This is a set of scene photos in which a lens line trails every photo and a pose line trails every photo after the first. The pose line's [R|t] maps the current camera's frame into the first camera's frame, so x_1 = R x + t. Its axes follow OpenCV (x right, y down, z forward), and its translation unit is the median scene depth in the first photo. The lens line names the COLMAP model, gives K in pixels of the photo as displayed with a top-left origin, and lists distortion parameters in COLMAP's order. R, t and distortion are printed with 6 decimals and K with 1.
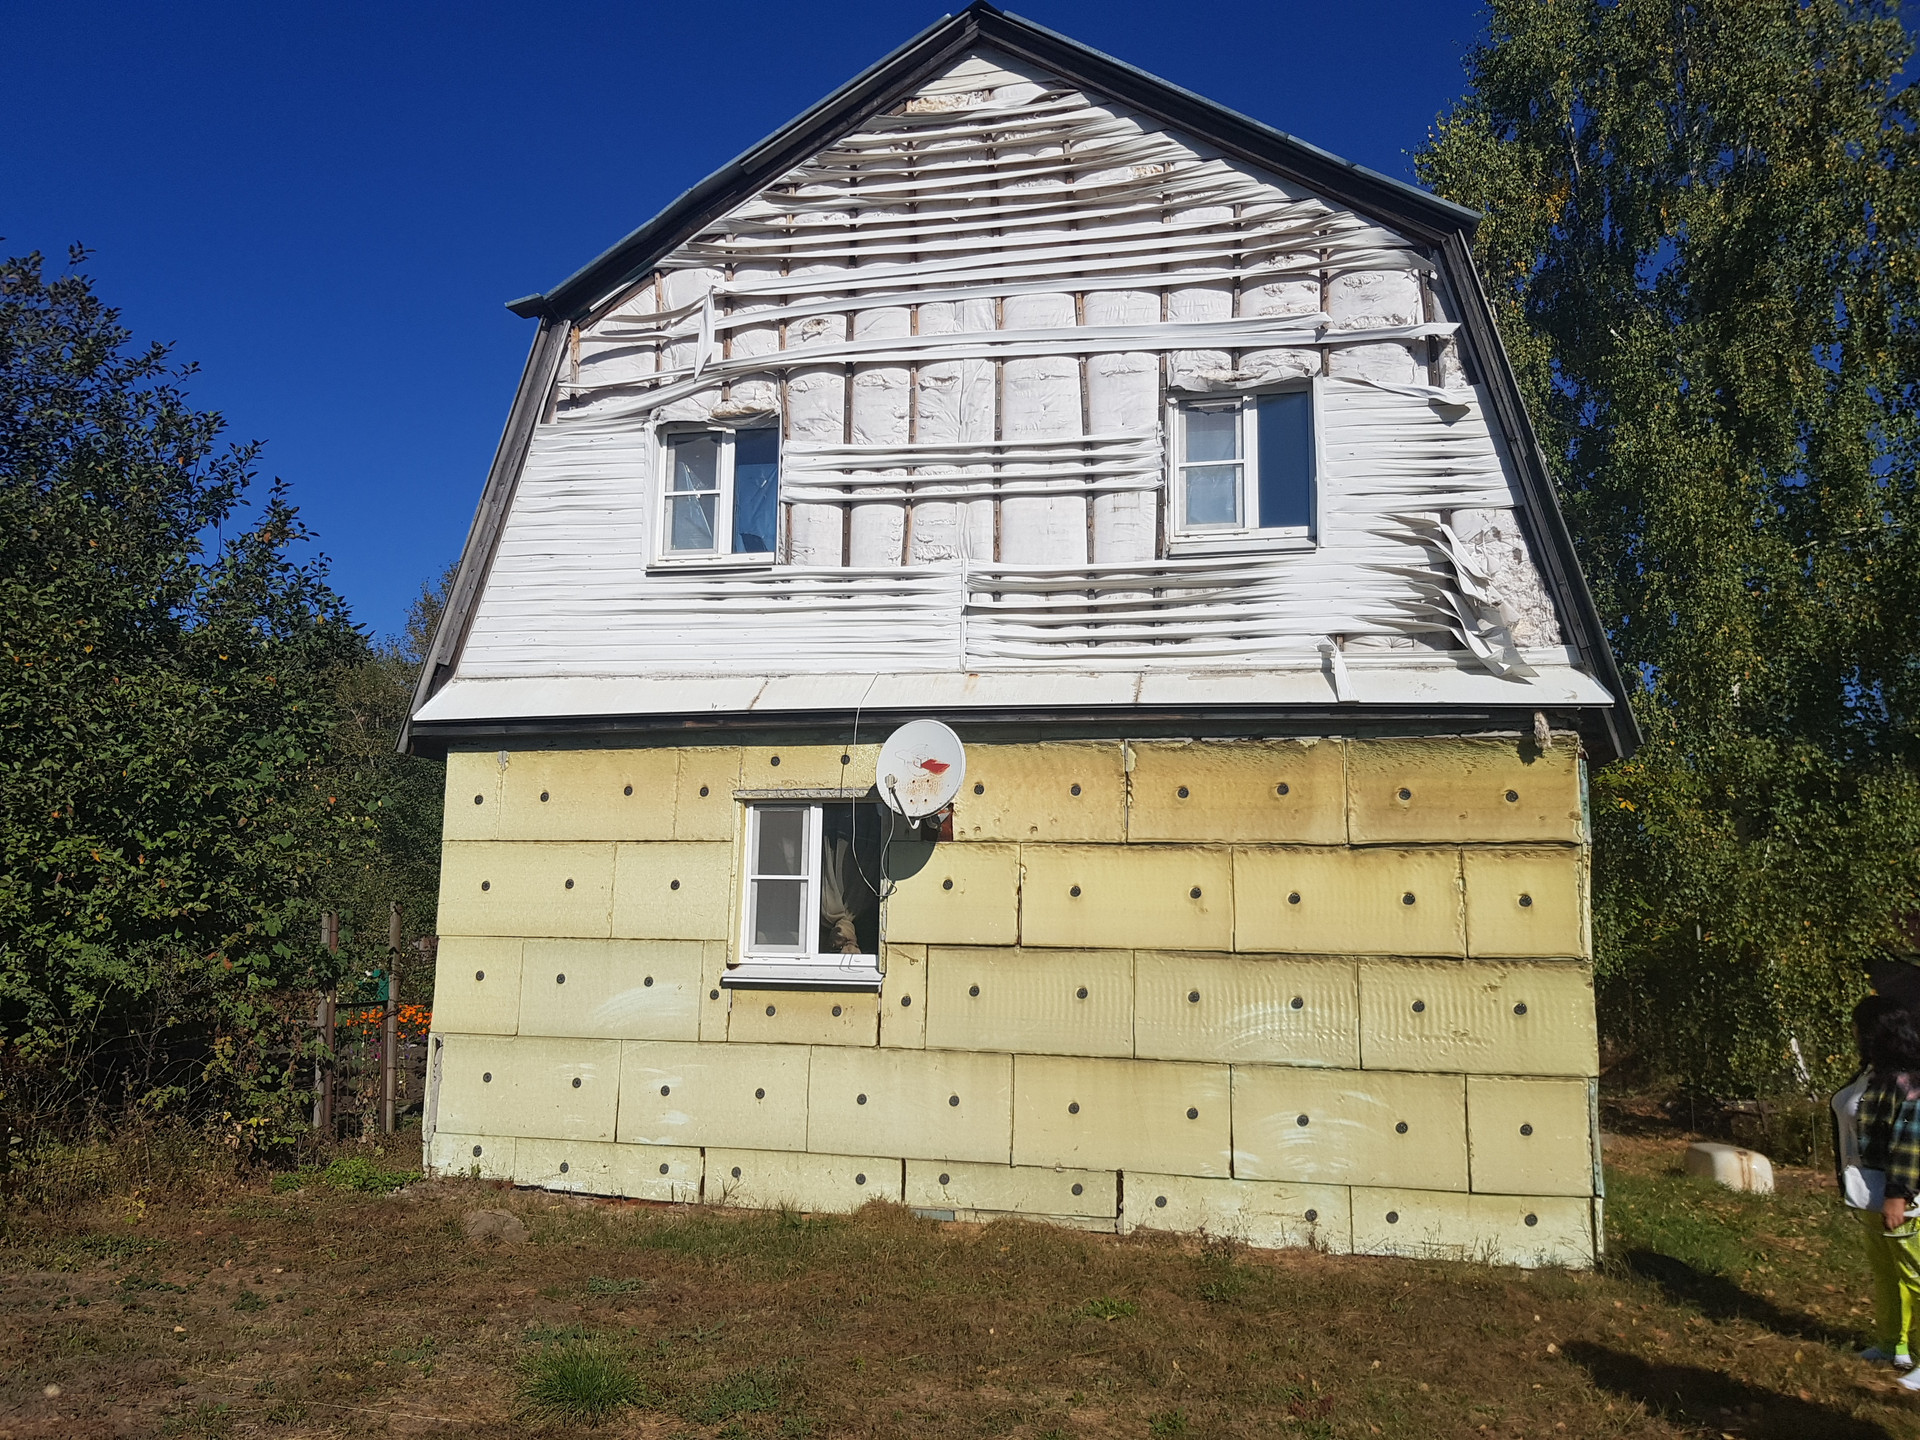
lens RADIAL K [[1458.1, 0, 964.1], [0, 1458.1, 704.9], [0, 0, 1]] dist [-0.010608, -0.010234]
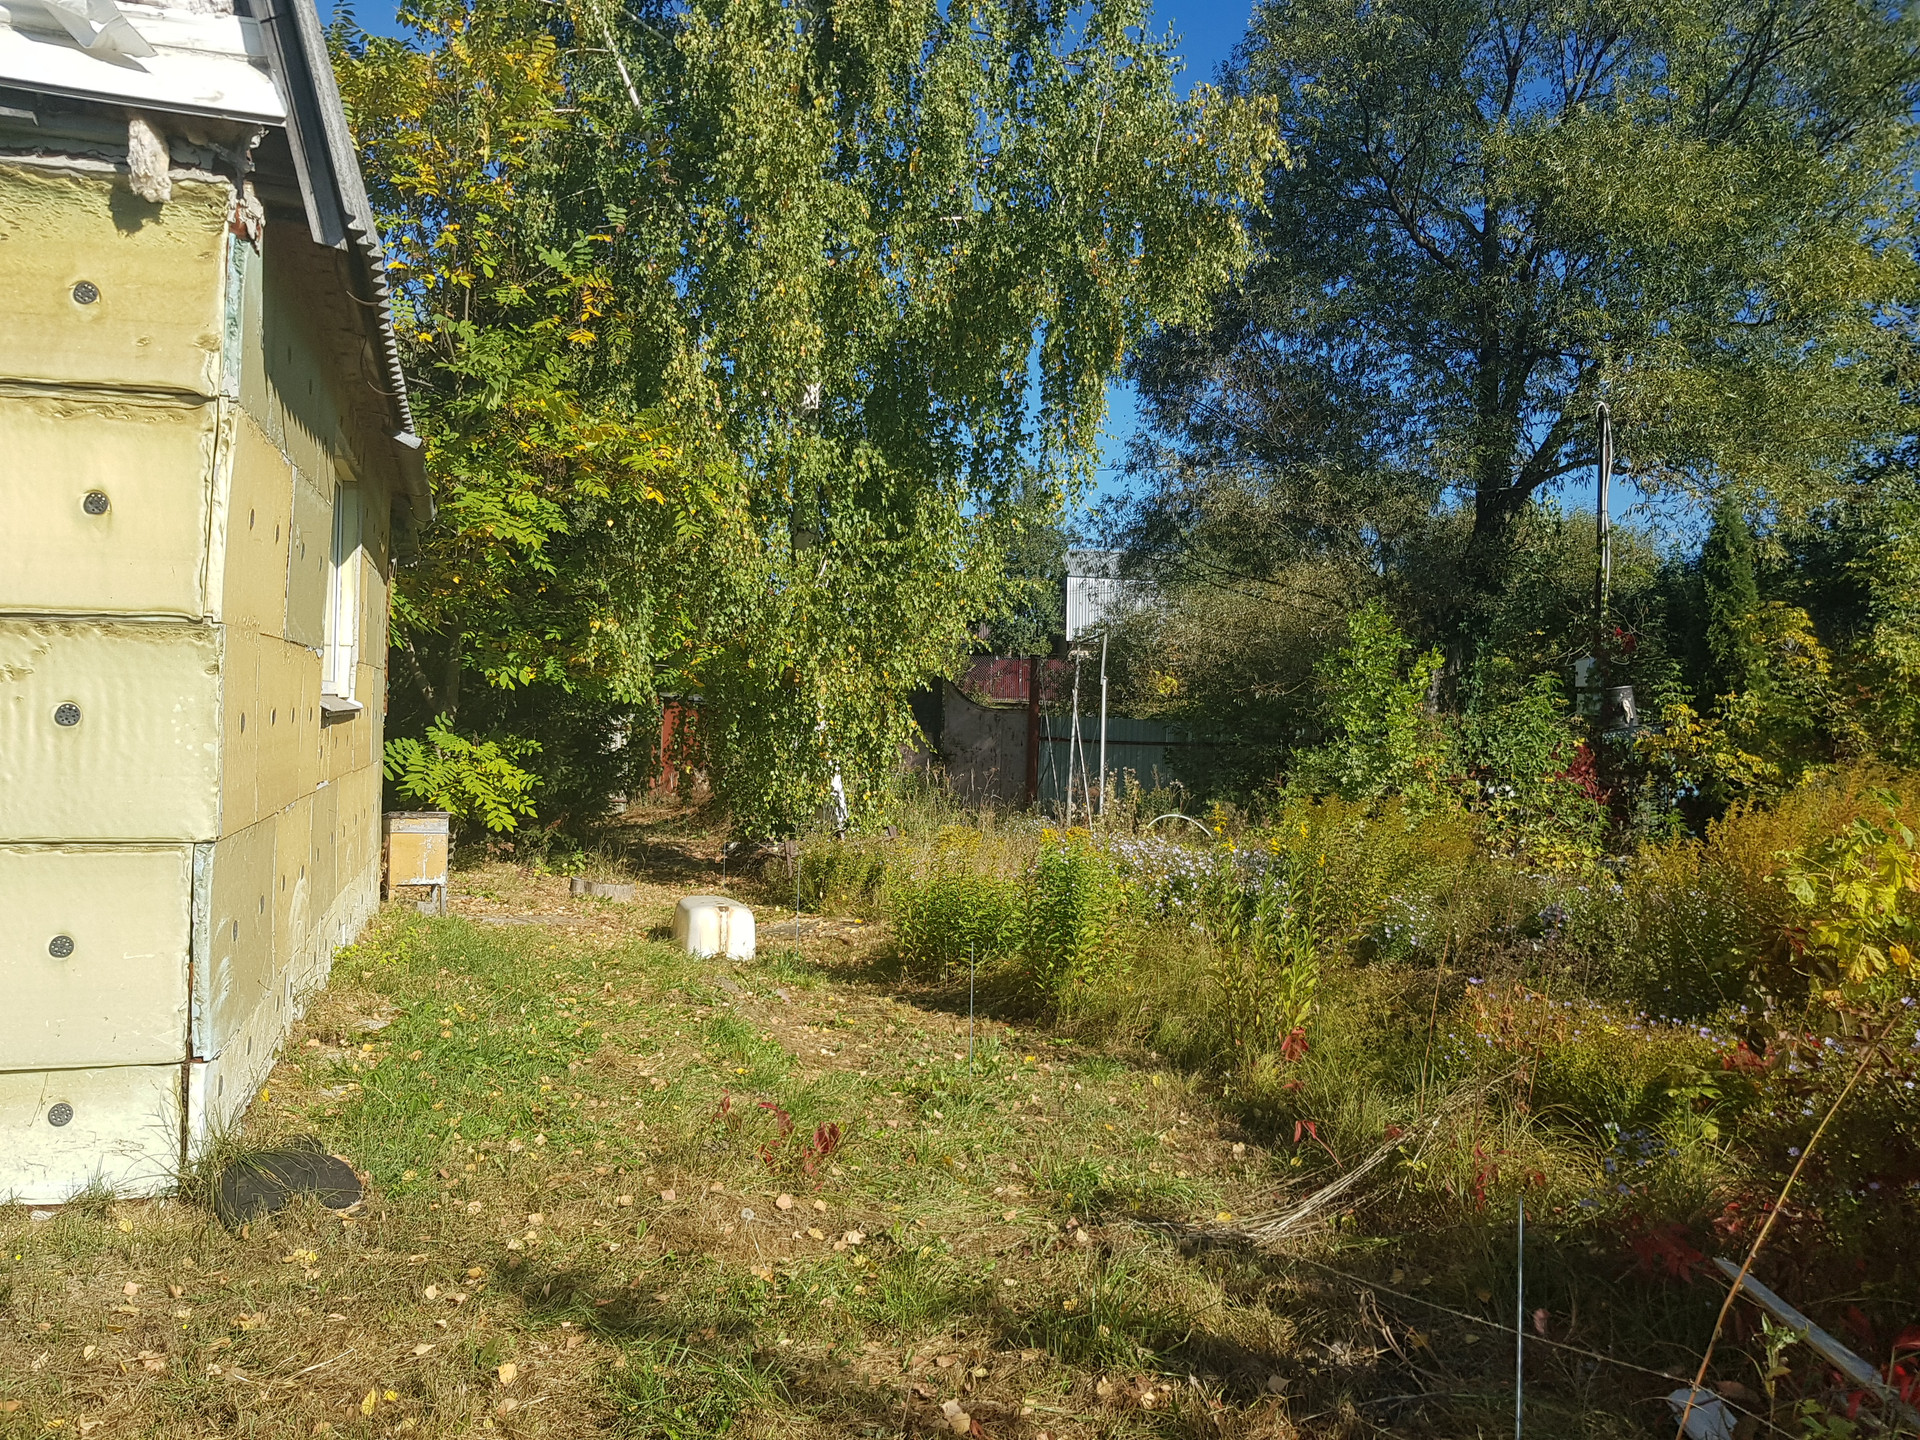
lens RADIAL K [[1458.1, 0, 957.3], [0, 1458.1, 722.2], [0, 0, 1]] dist [-0.010608, -0.010234]
pose [[0.862367, 0.005647, 0.506253, 0.379498], [-0.098576, 0.982673, 0.156957, 0.098583], [-0.496595, -0.185259, 0.847981, 0.404519]]
